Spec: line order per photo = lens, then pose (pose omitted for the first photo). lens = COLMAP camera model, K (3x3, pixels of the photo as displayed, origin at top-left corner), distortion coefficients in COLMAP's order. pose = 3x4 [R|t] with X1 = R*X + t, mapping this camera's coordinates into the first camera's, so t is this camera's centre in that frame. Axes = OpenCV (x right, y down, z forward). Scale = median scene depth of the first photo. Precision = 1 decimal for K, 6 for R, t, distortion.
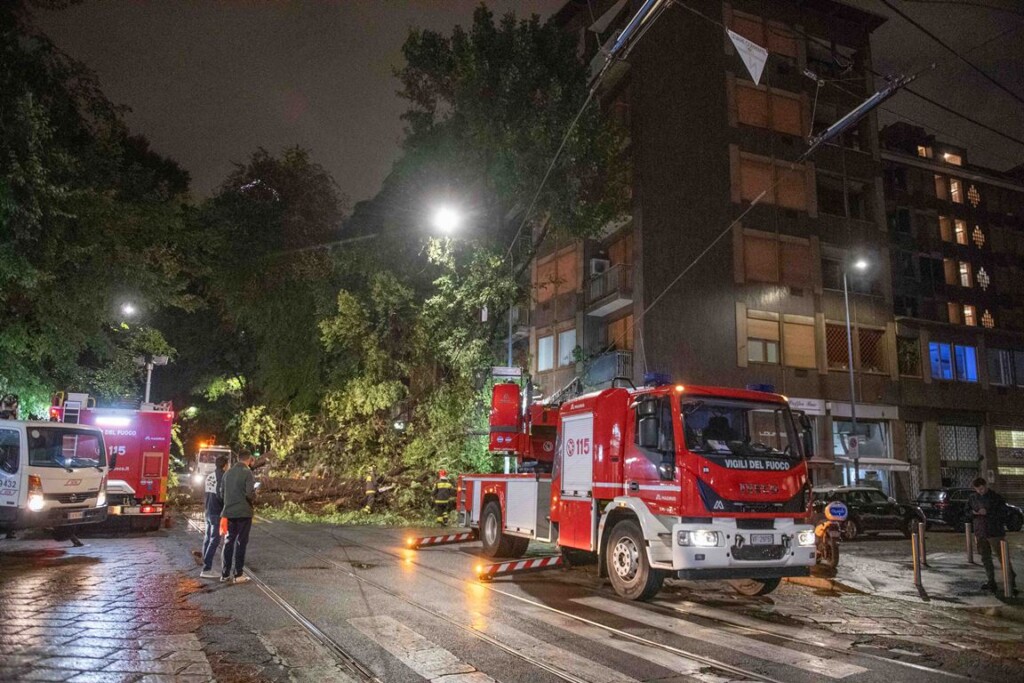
lens RADIAL K [[689.8, 0, 512.0], [0, 689.8, 341.5], [0, 0, 1]] dist [-0.040148, -0.001980]
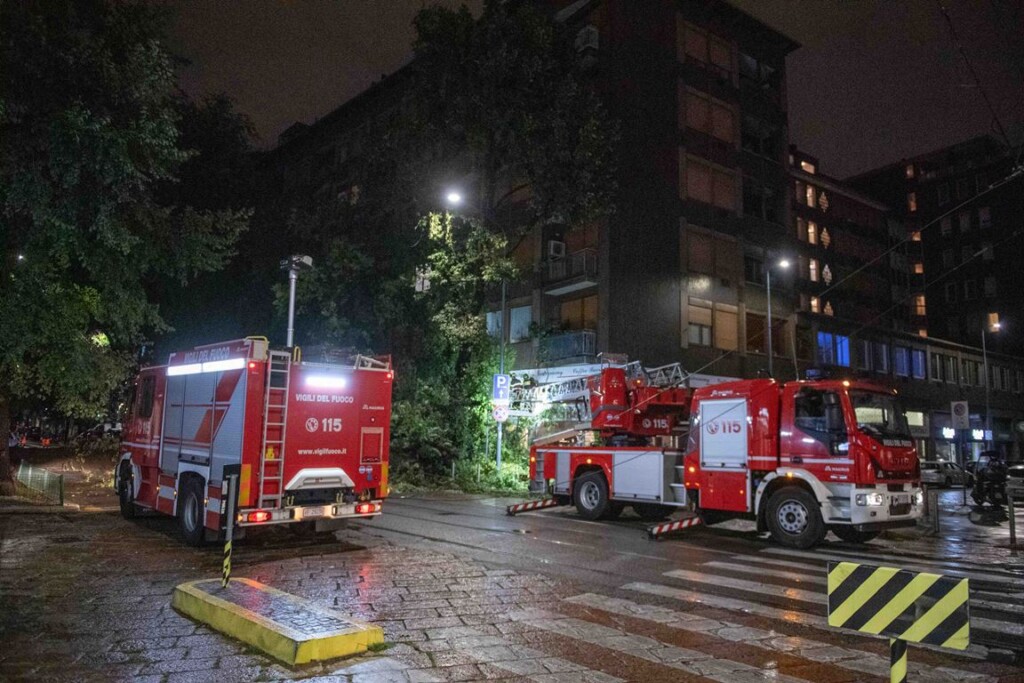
lens RADIAL K [[689.8, 0, 512.0], [0, 689.8, 341.5], [0, 0, 1]] dist [-0.040148, -0.001980]
pose [[0.969026, 0.035978, 0.244324, -0.216236], [-0.048654, 0.997754, 0.046047, -0.012259], [-0.242119, -0.056508, 0.968600, -0.022901]]
